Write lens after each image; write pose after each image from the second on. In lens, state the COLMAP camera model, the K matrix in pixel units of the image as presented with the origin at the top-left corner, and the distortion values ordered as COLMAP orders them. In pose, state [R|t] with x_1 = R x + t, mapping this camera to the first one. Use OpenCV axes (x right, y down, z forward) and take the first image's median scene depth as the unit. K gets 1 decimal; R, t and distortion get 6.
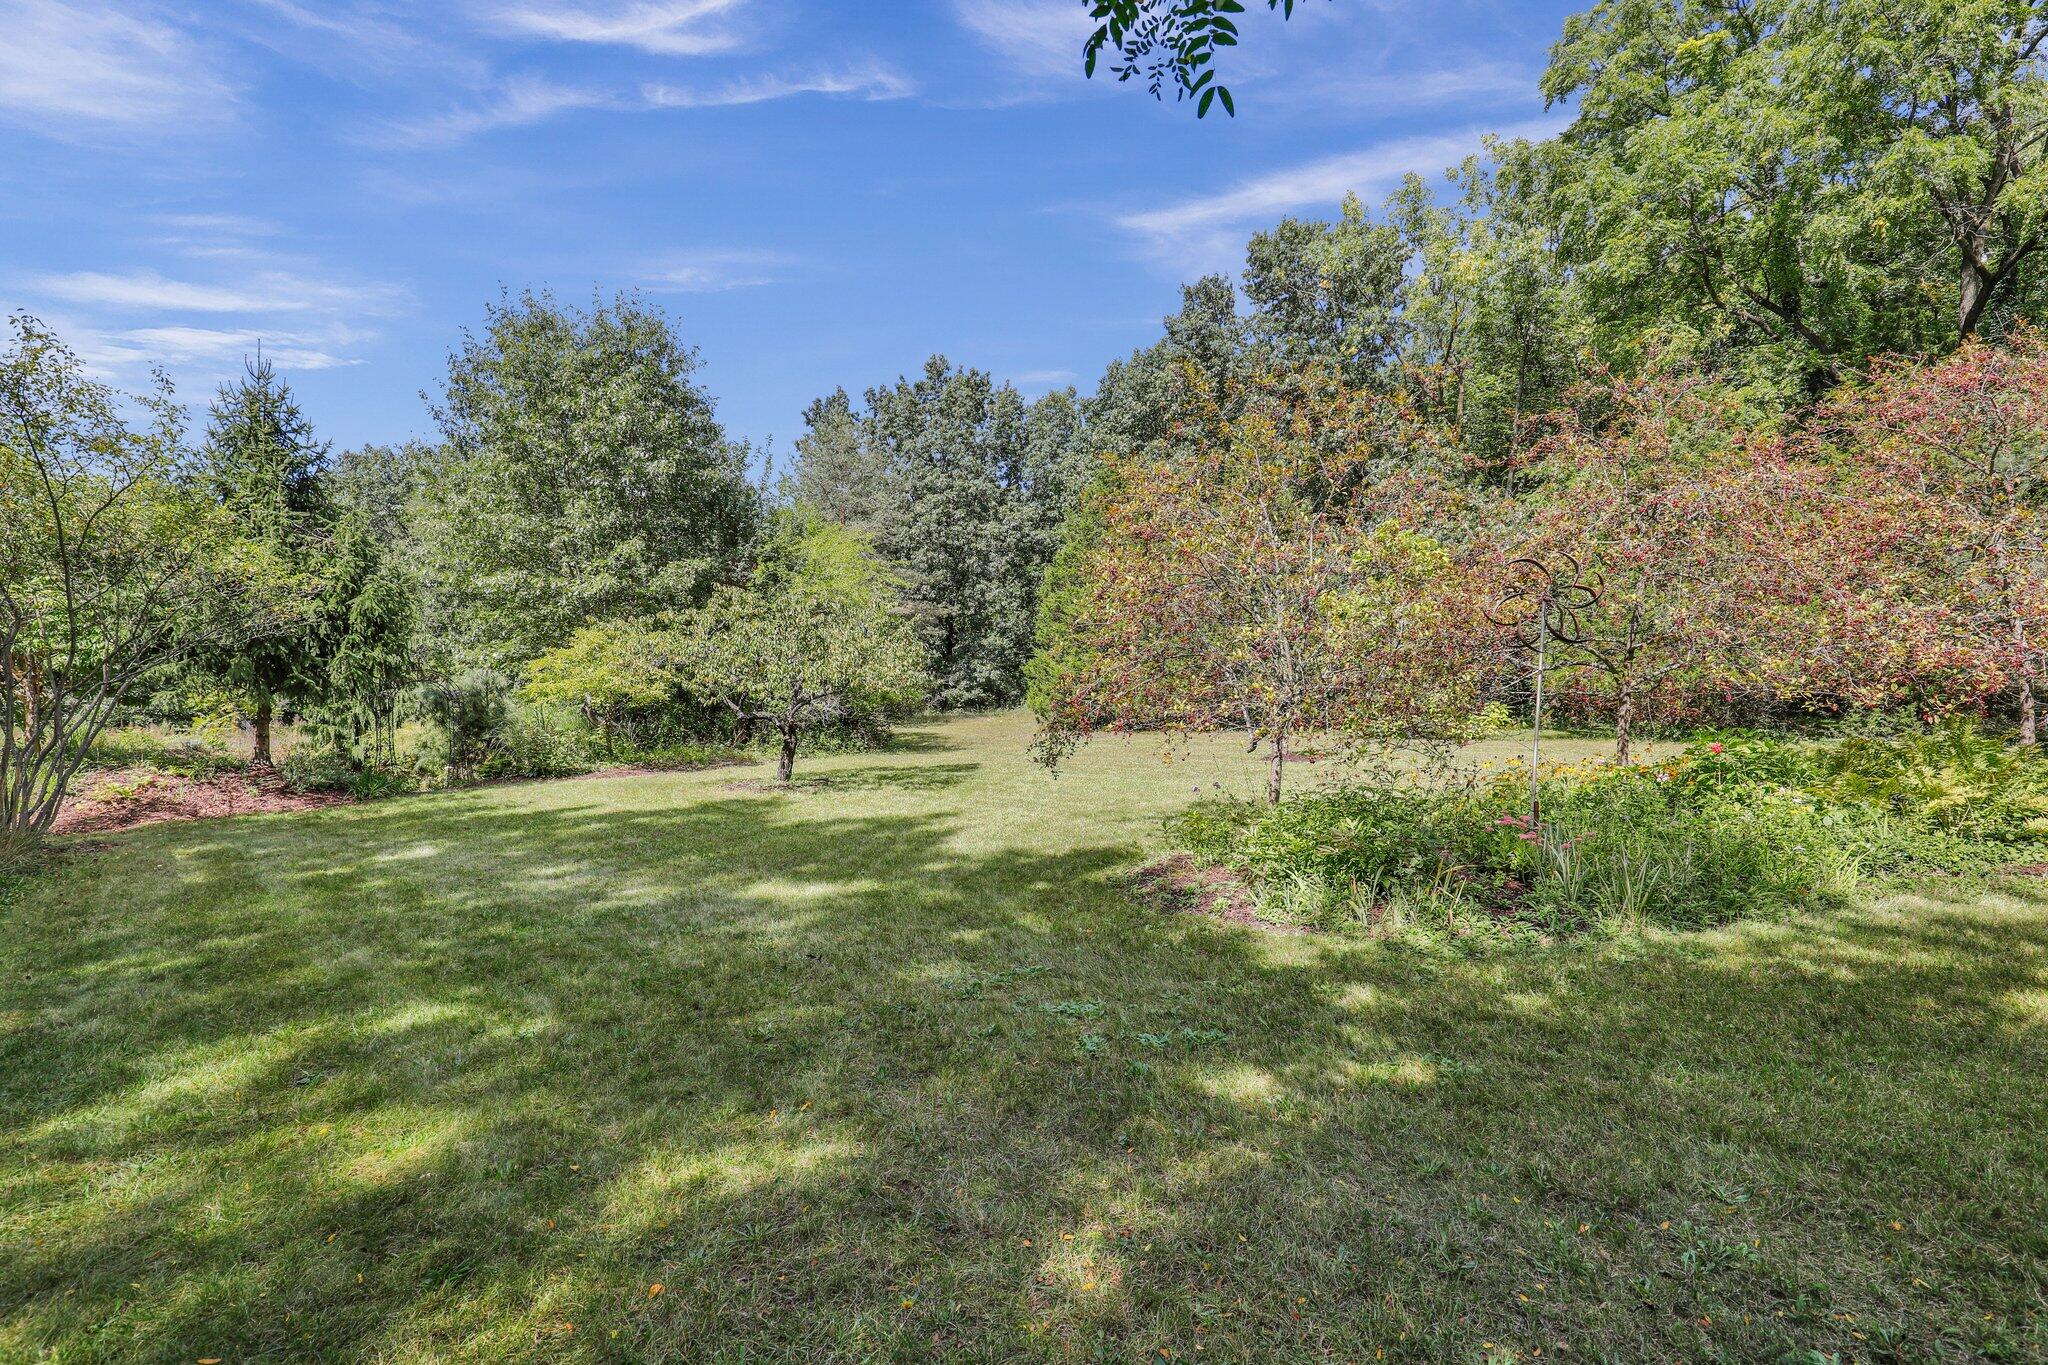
lens RADIAL K [[950.4, 0, 1023.4], [0, 950.4, 688.7], [0, 0, 1]] dist [-0.000045, -0.000072]
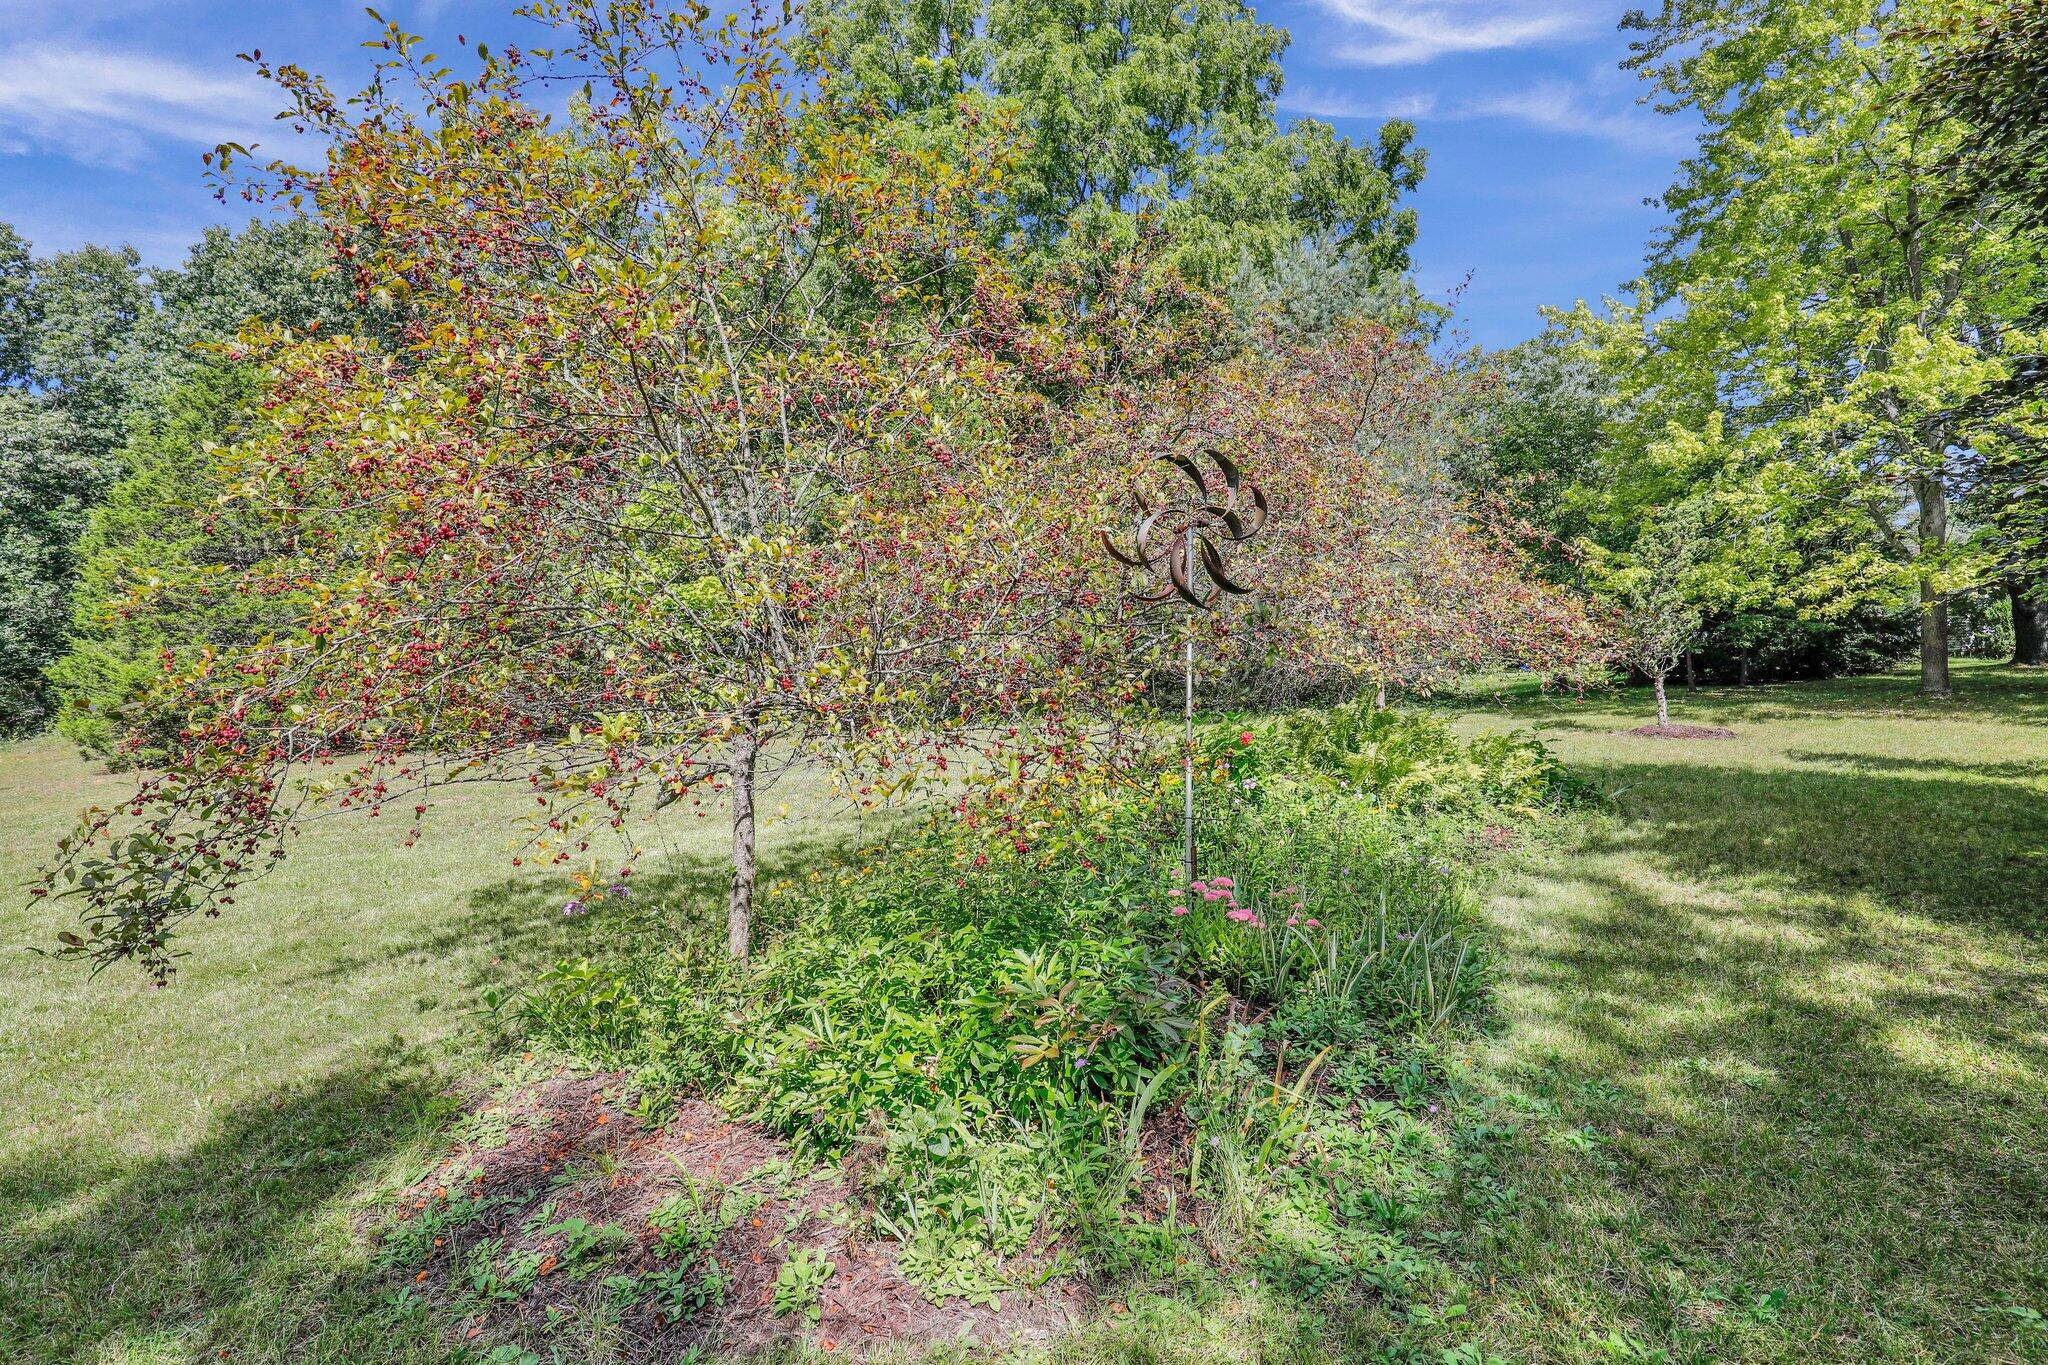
lens RADIAL K [[950.4, 0, 1011.6], [0, 950.4, 691.7], [0, 0, 1]] dist [-0.000045, -0.000072]
pose [[0.704768, -0.035226, 0.708563, 0.002397], [0.032200, 0.999326, 0.017654, 0.000370], [-0.708707, 0.010373, 0.705427, 0.108922]]
